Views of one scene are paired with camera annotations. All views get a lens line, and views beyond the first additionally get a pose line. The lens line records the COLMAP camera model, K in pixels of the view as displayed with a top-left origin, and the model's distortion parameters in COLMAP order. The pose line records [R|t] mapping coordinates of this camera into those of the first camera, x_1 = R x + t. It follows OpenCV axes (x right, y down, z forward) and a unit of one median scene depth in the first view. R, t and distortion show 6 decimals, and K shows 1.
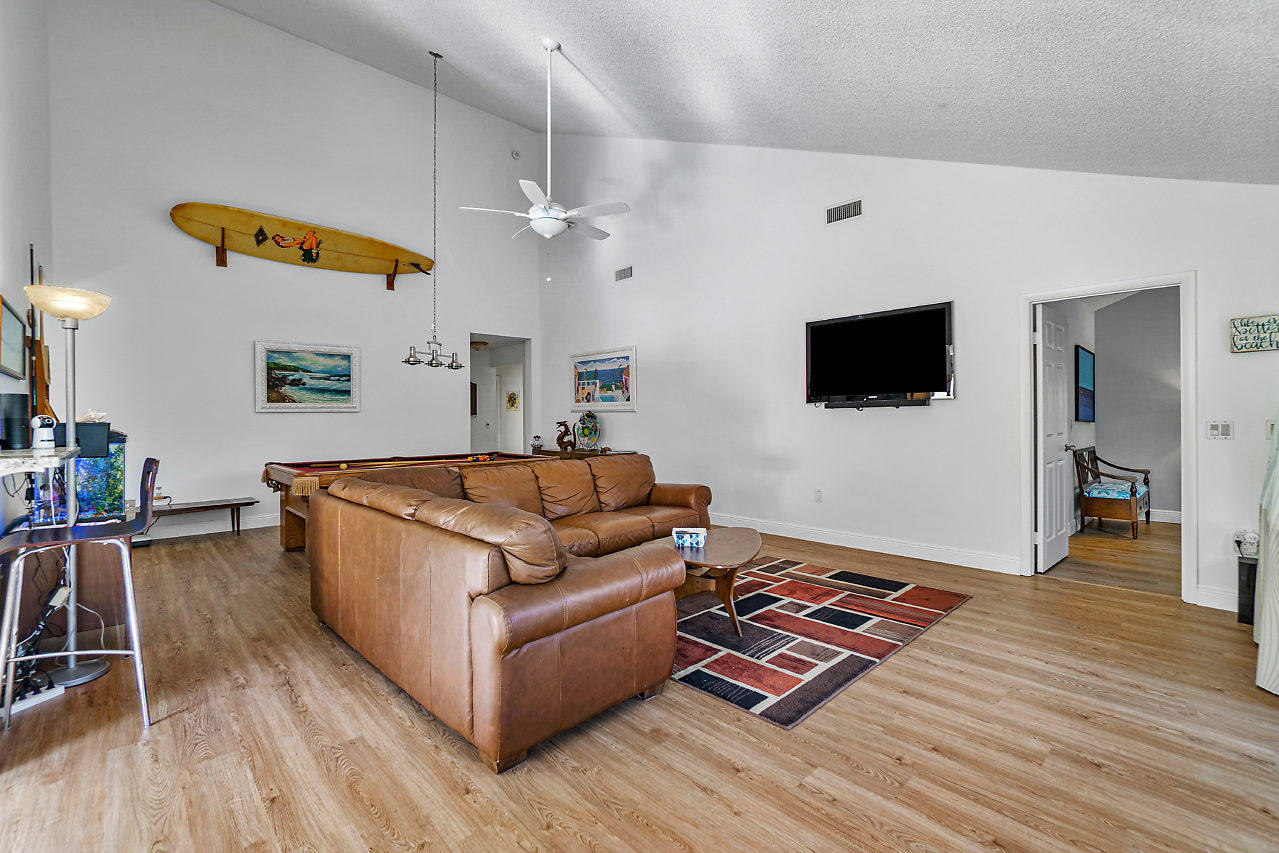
lens RADIAL K [[567.9, 0, 633.1], [0, 567.9, 421.9], [0, 0, 1]] dist [-0.006501, 0.000339]
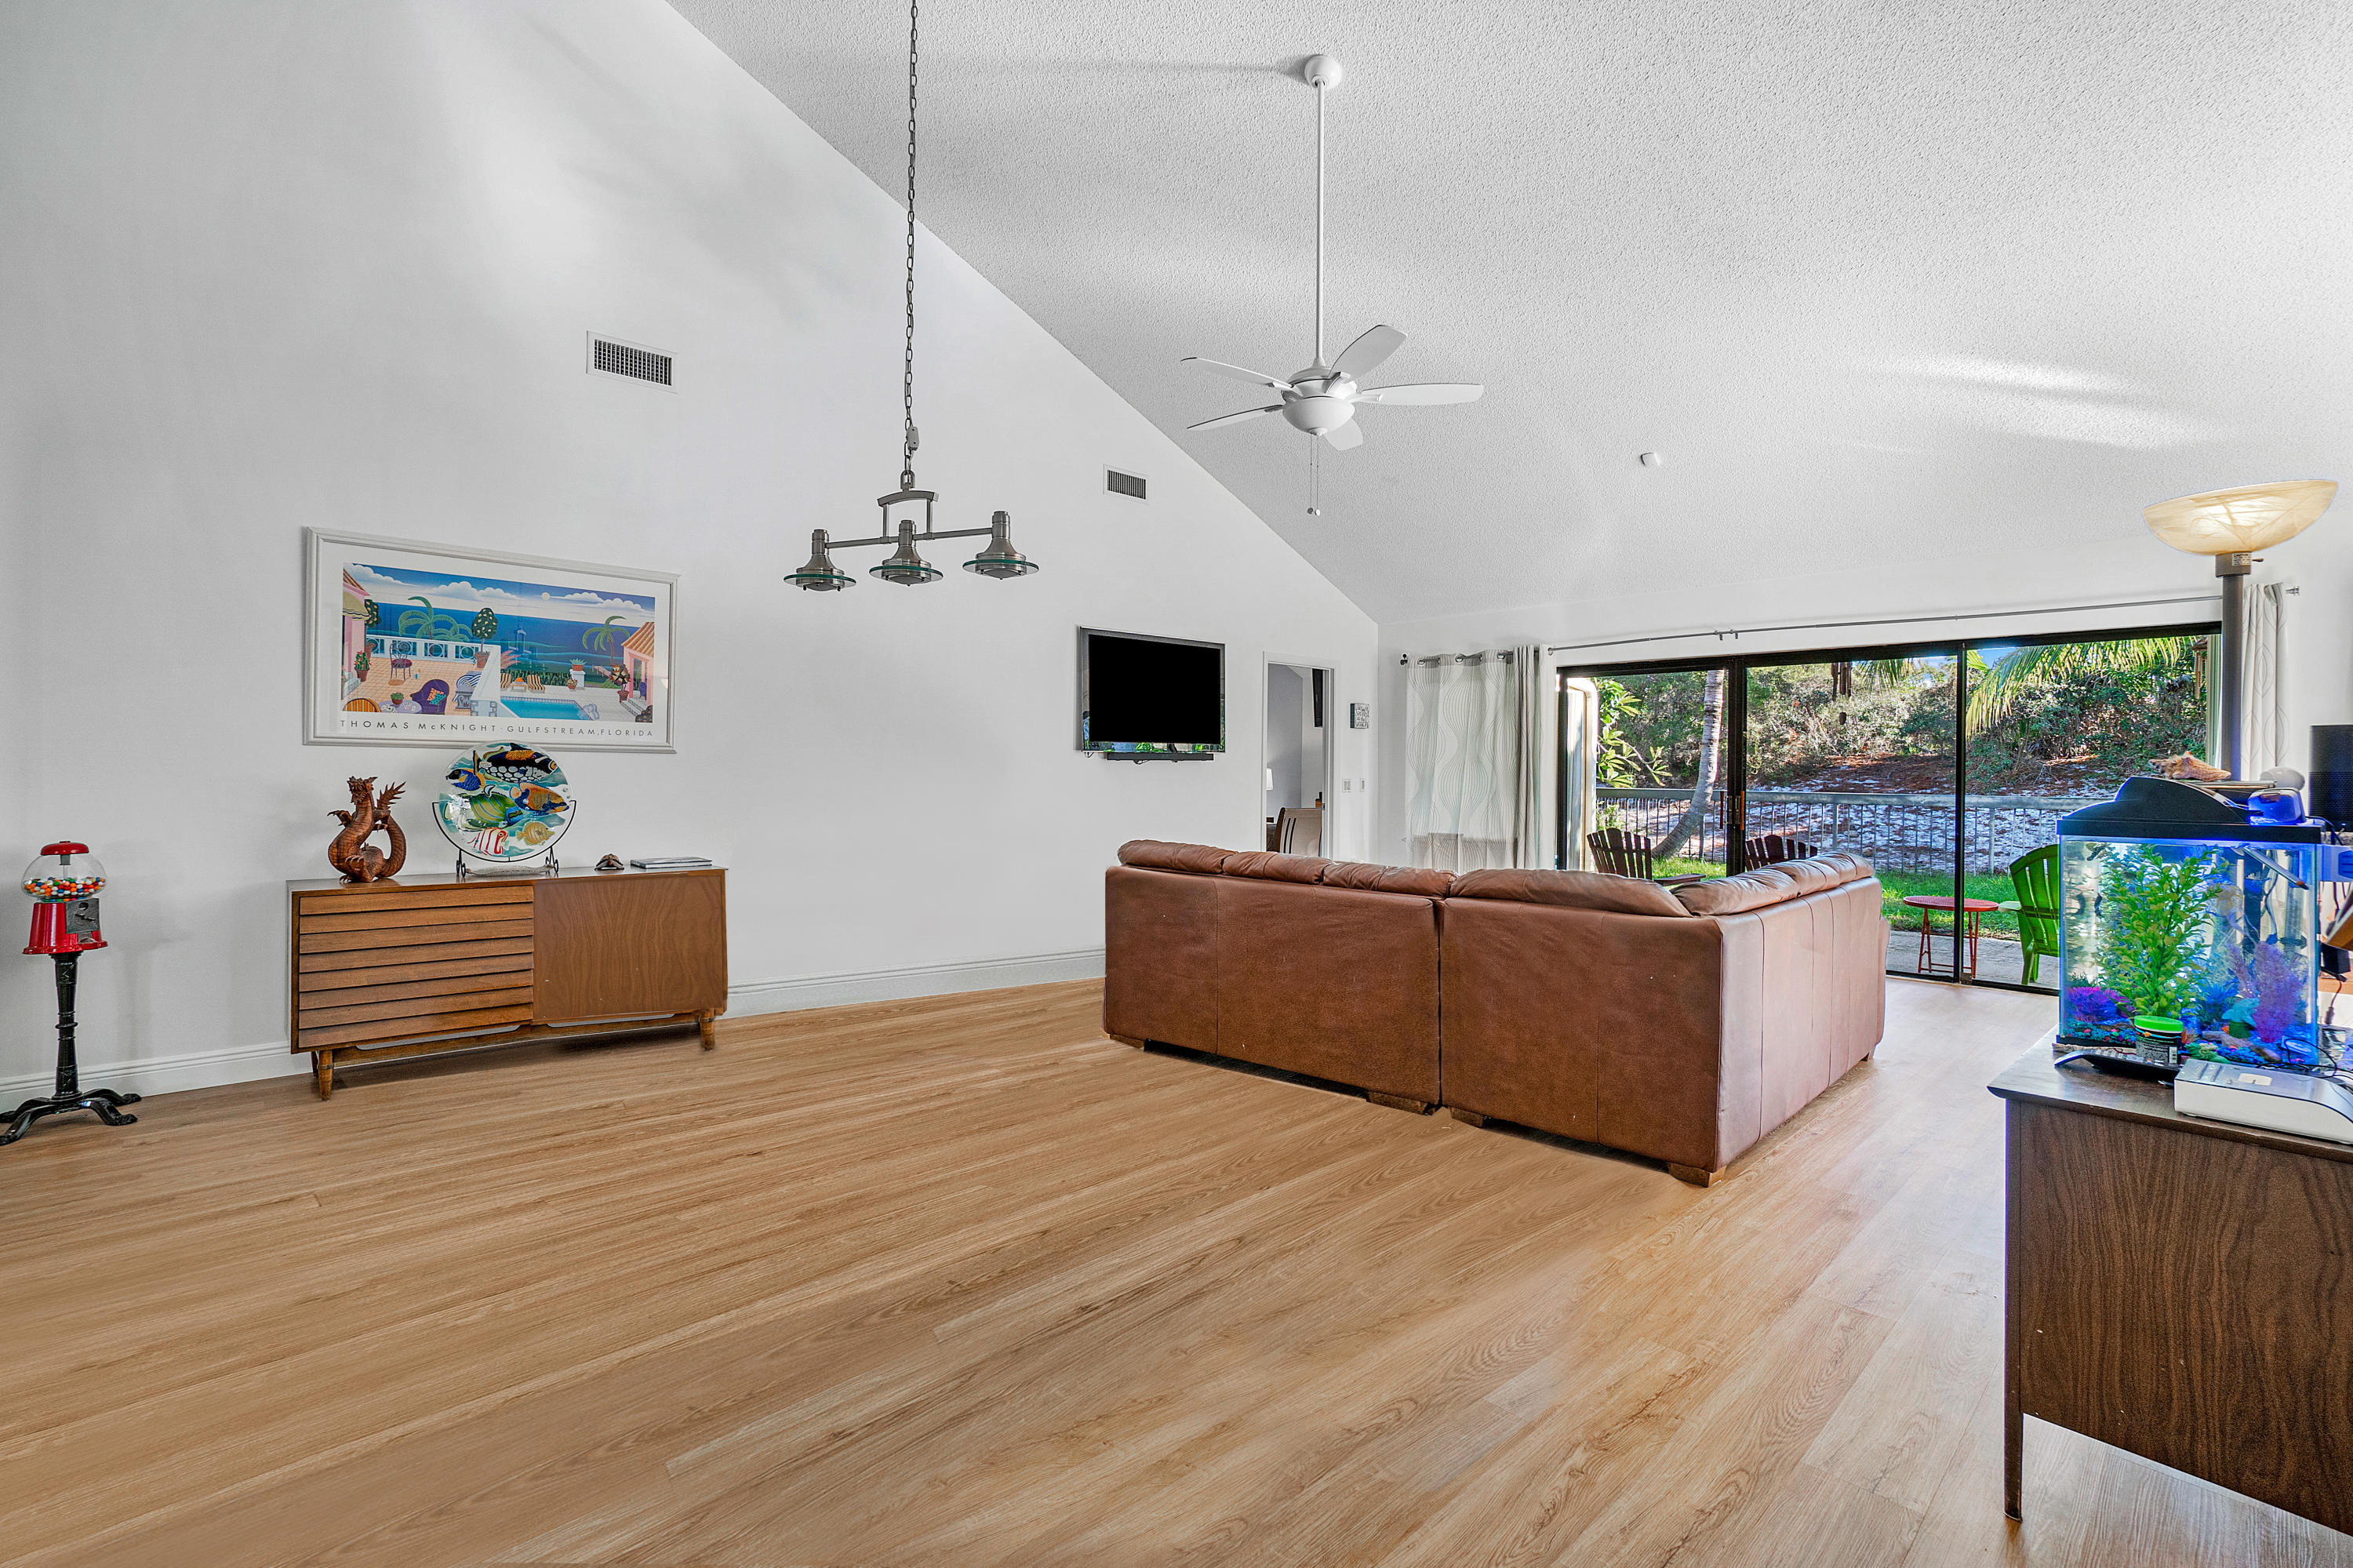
lens RADIAL K [[1044.7, 0, 1164.5], [0, 1044.7, 781.0], [0, 0, 1]] dist [-0.006501, 0.000339]
pose [[0.013225, 0.007678, 0.999883, -0.632633], [0.009383, 0.999926, -0.007803, 0.008455], [-0.999869, 0.009486, 0.013151, 0.633539]]
